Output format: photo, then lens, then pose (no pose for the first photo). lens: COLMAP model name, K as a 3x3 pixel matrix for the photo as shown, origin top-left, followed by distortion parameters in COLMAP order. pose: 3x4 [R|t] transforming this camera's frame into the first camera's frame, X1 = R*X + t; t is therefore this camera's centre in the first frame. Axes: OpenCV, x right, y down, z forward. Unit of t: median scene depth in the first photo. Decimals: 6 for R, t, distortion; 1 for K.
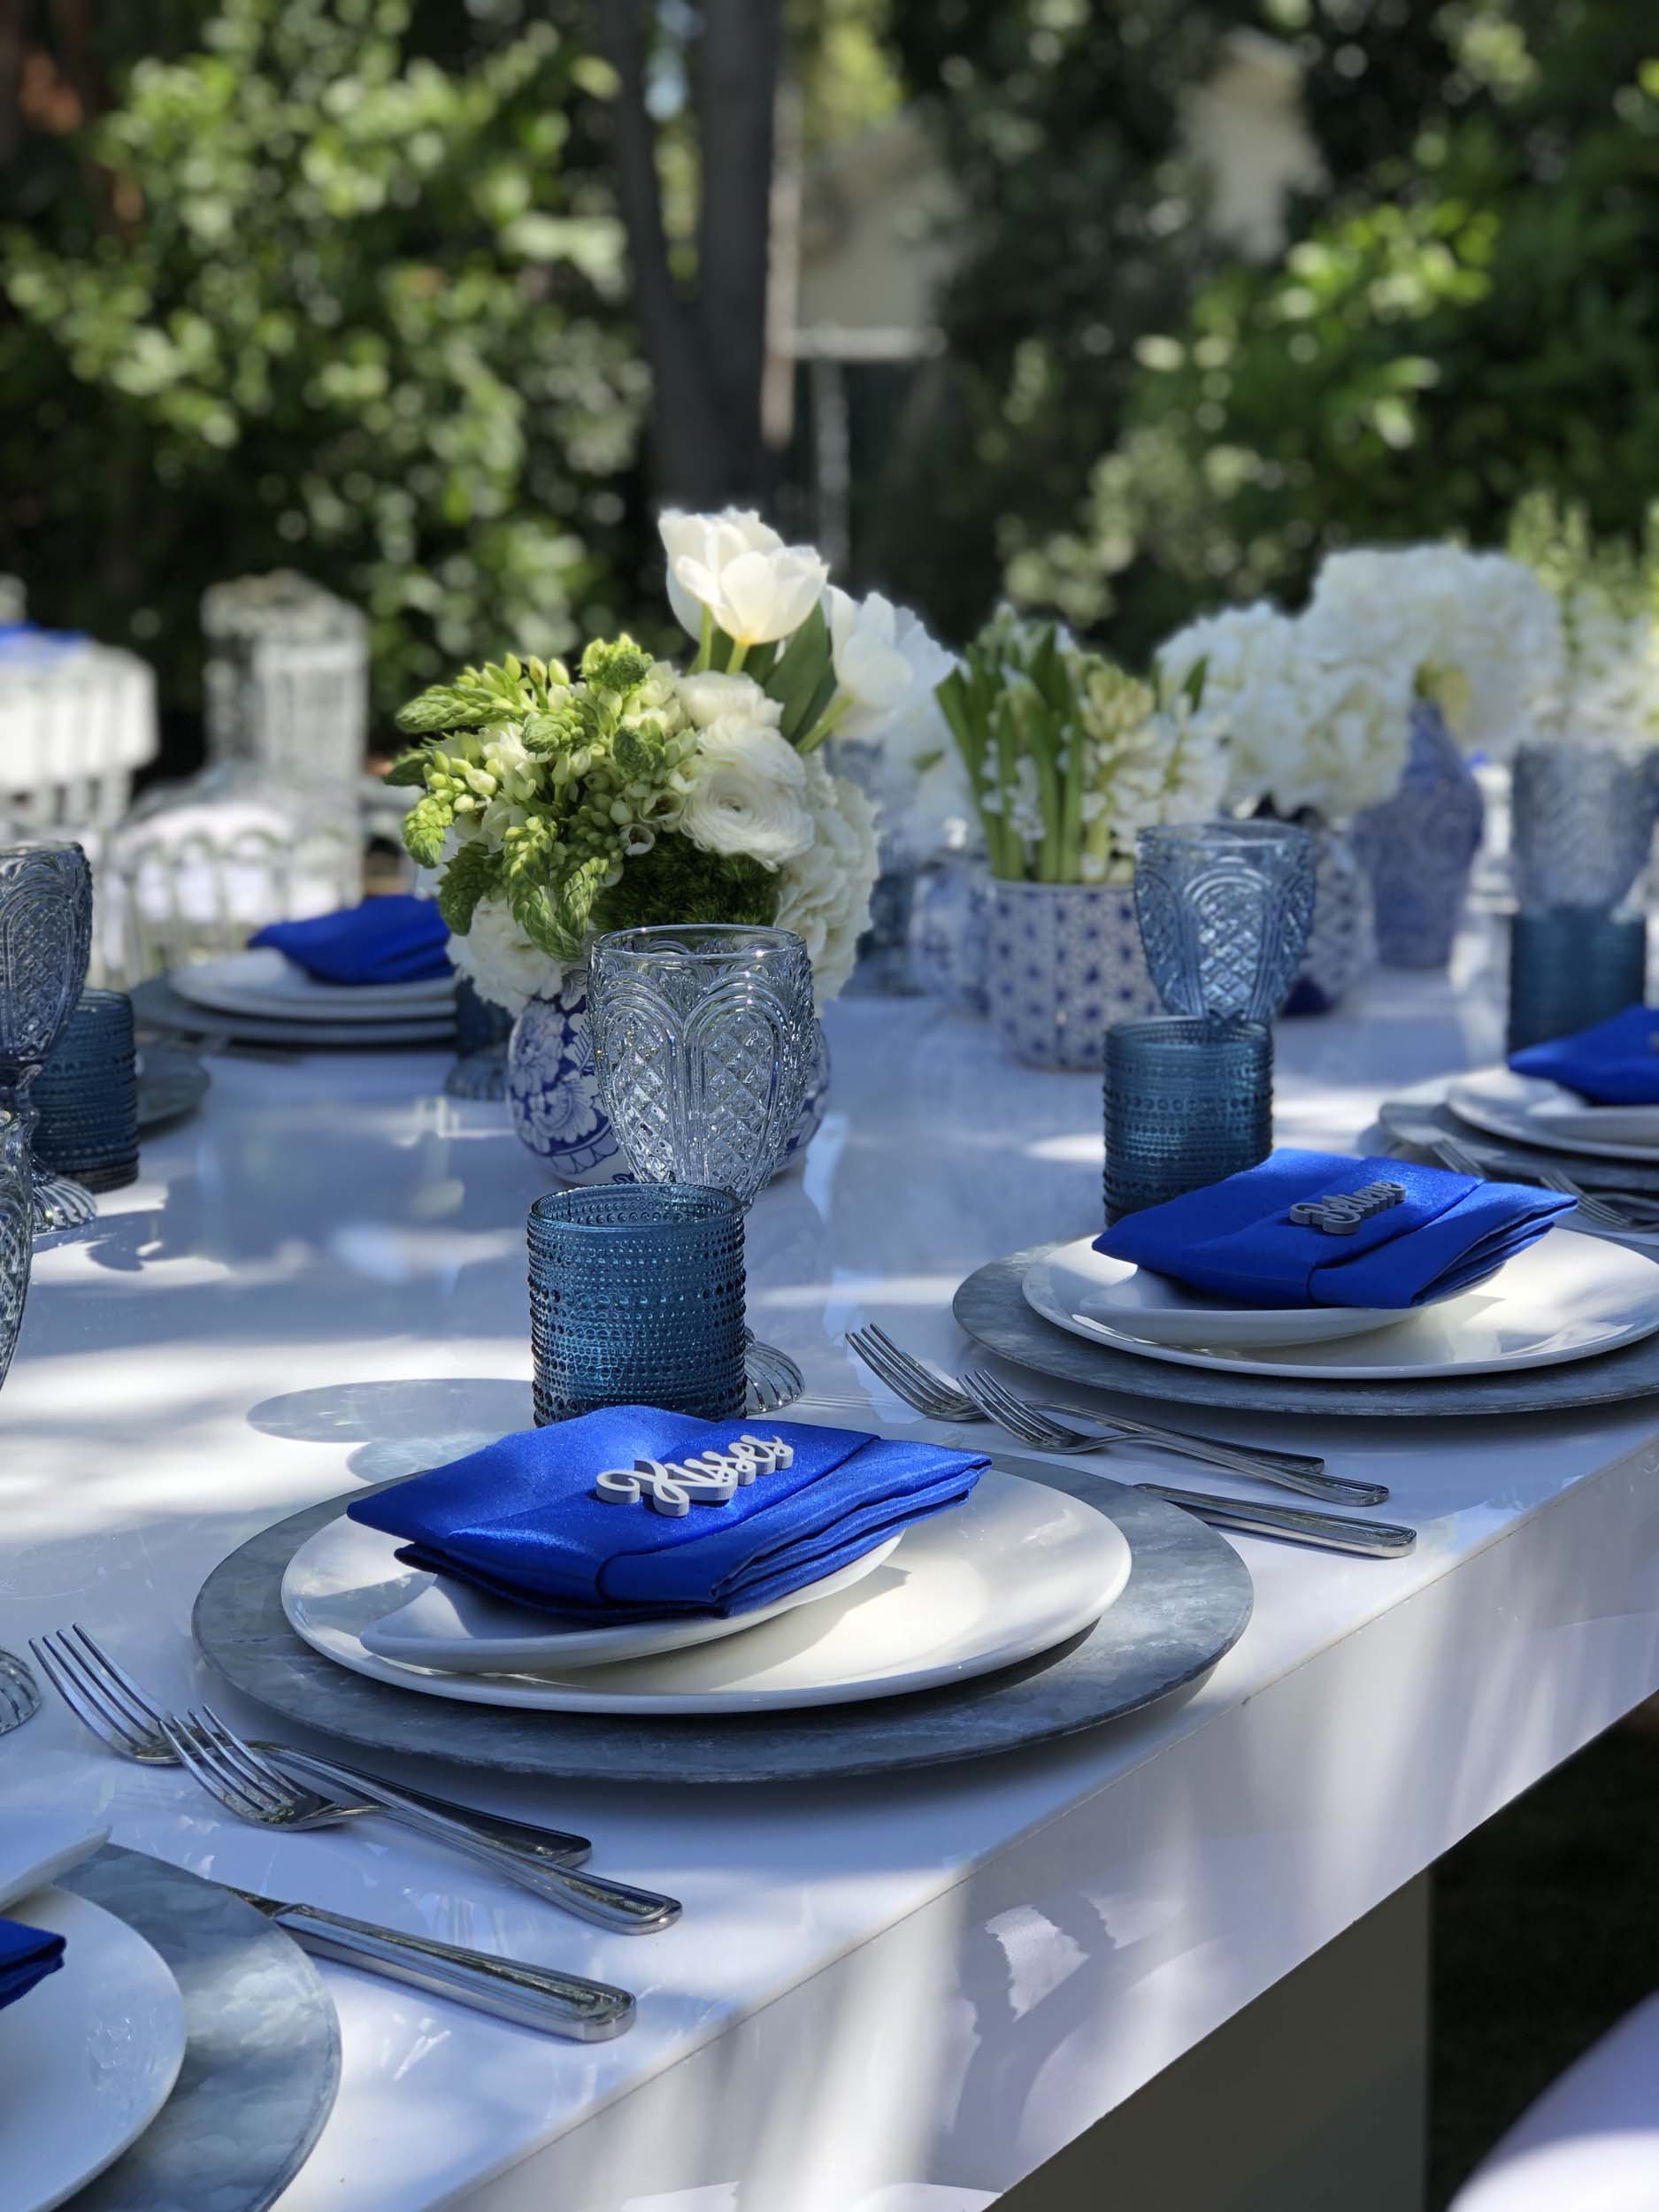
lens RADIAL K [[3664.5, 0, 829.4], [0, 3664.5, 1108.1], [0, 0, 1]] dist [-0.057270, 0.000000]
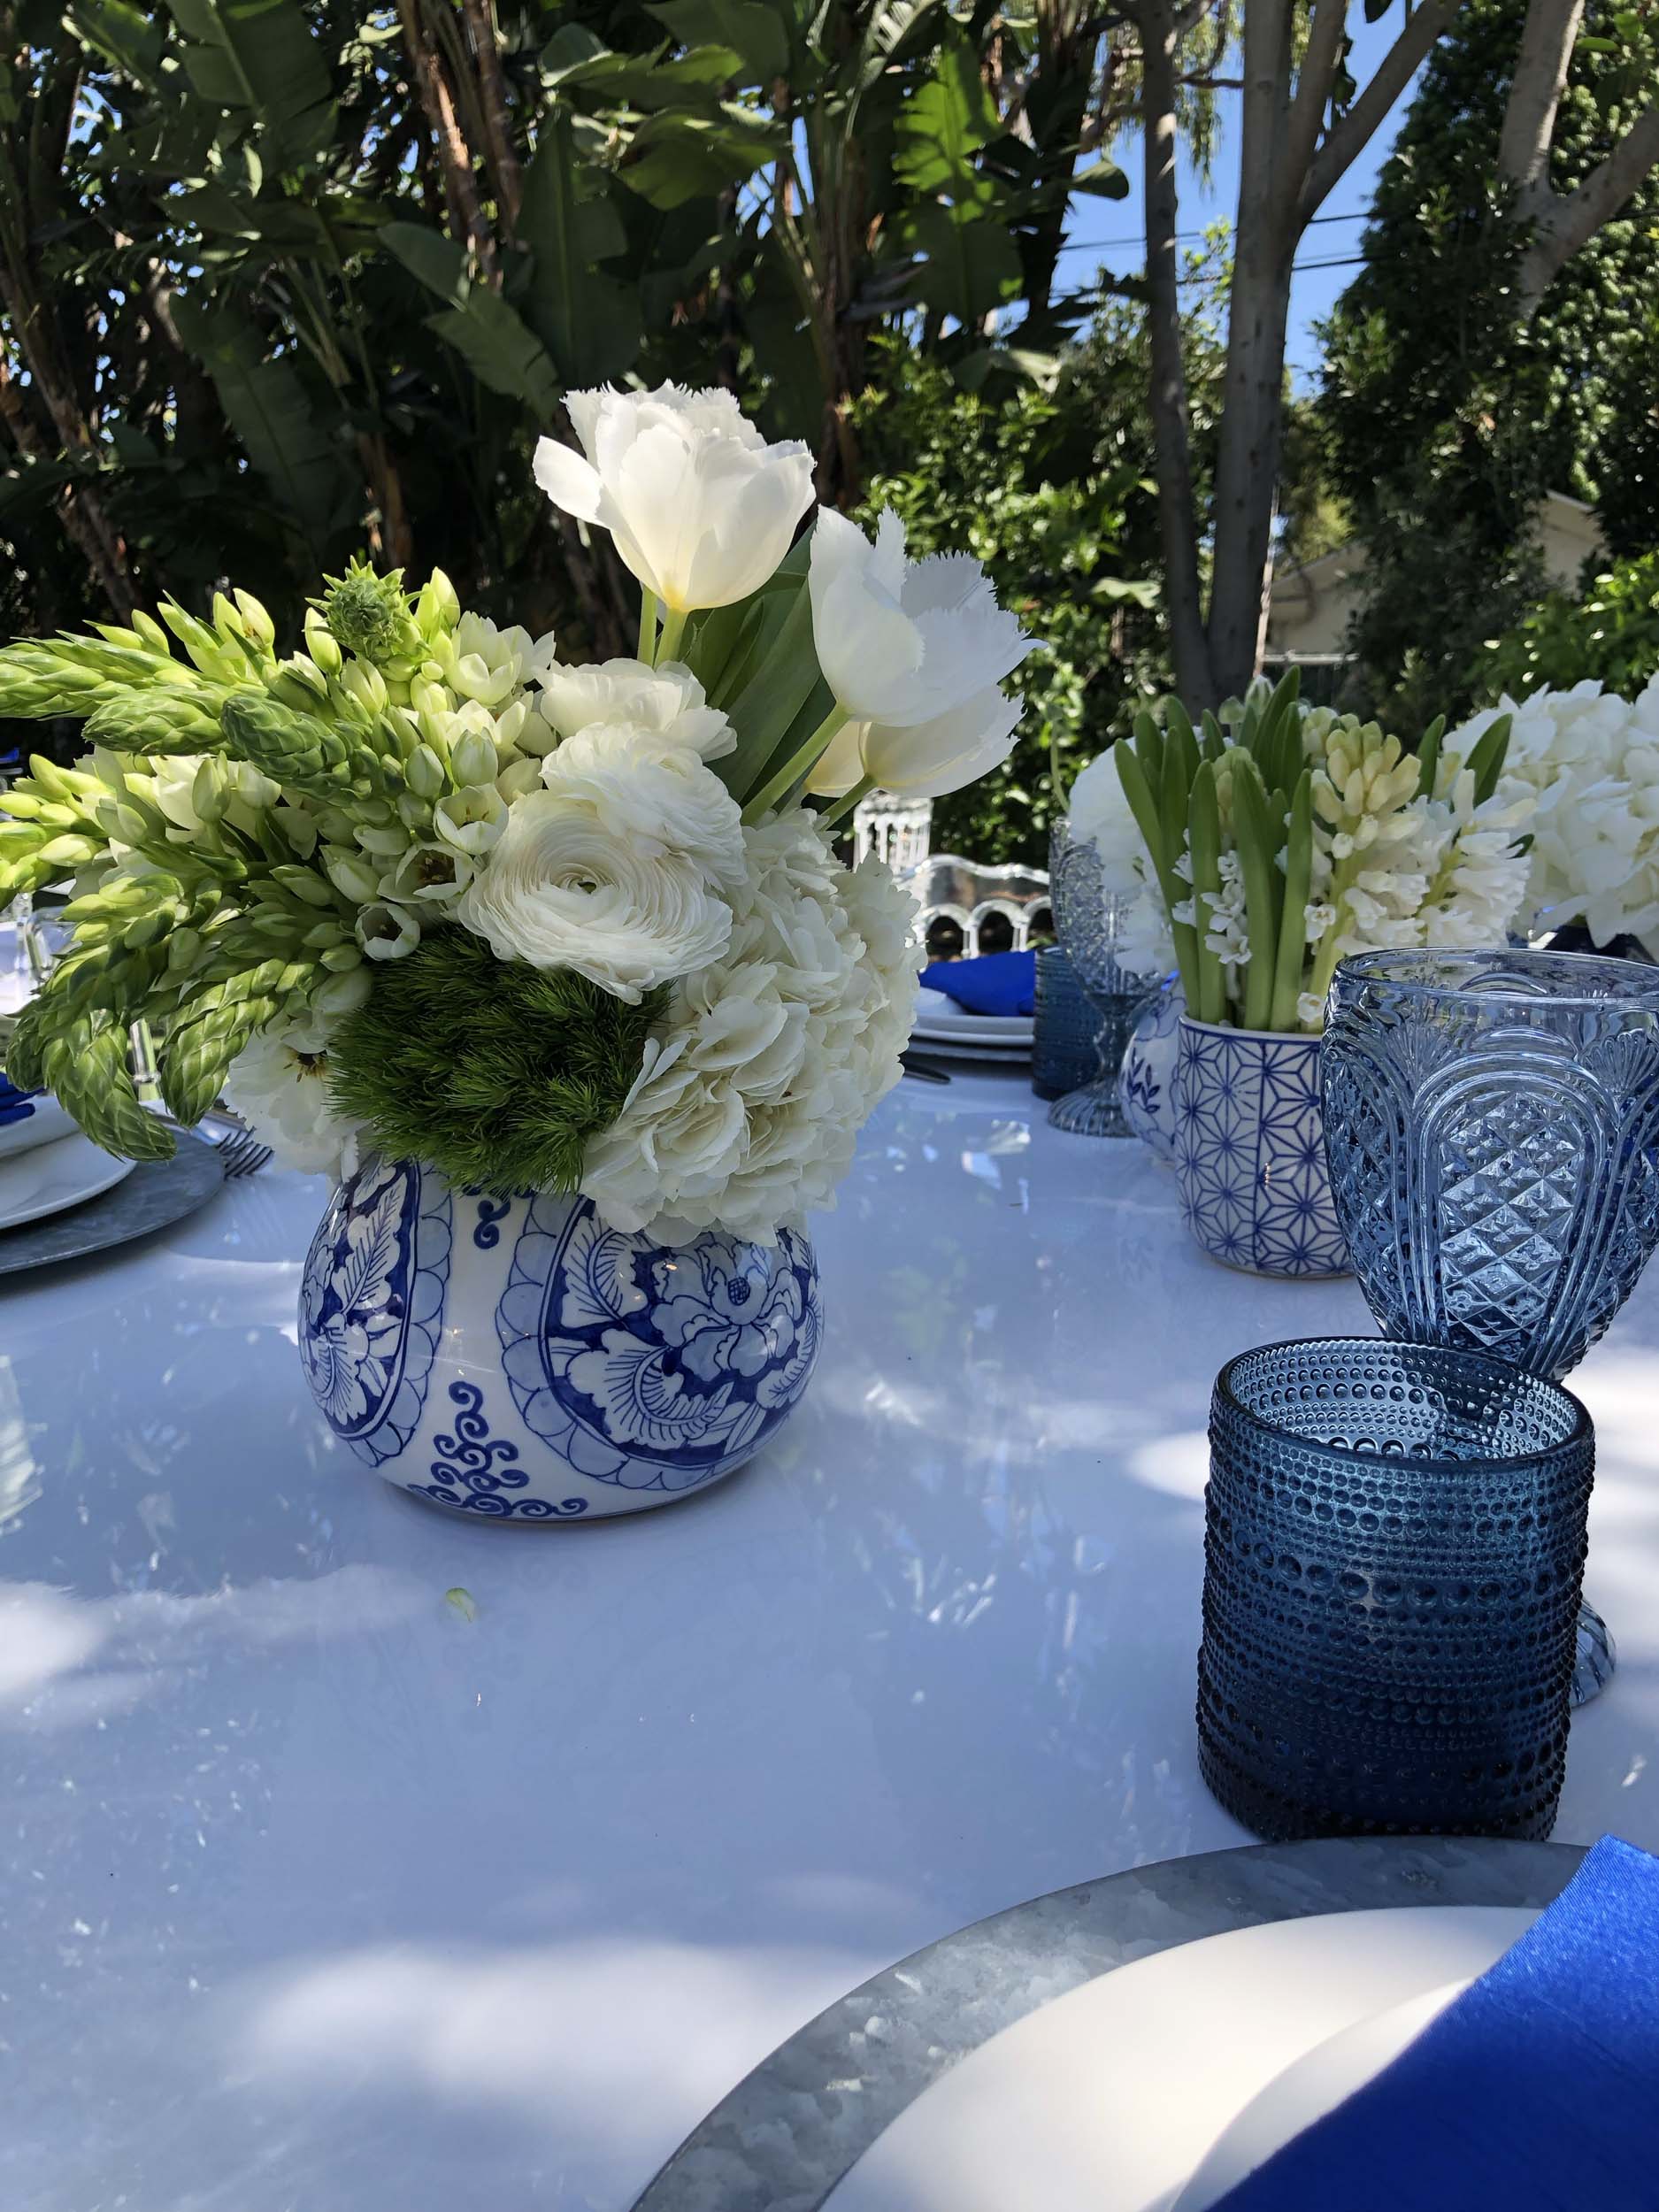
lens RADIAL K [[1815.2, 0, 833.3], [0, 1815.2, 1105.1], [0, 0, 1]] dist [0.010955, -0.000815]
pose [[0.967608, 0.069351, -0.242747, 0.068936], [-0.065540, 0.997567, 0.023752, -0.049560], [0.243803, -0.007073, 0.969799, 0.638777]]
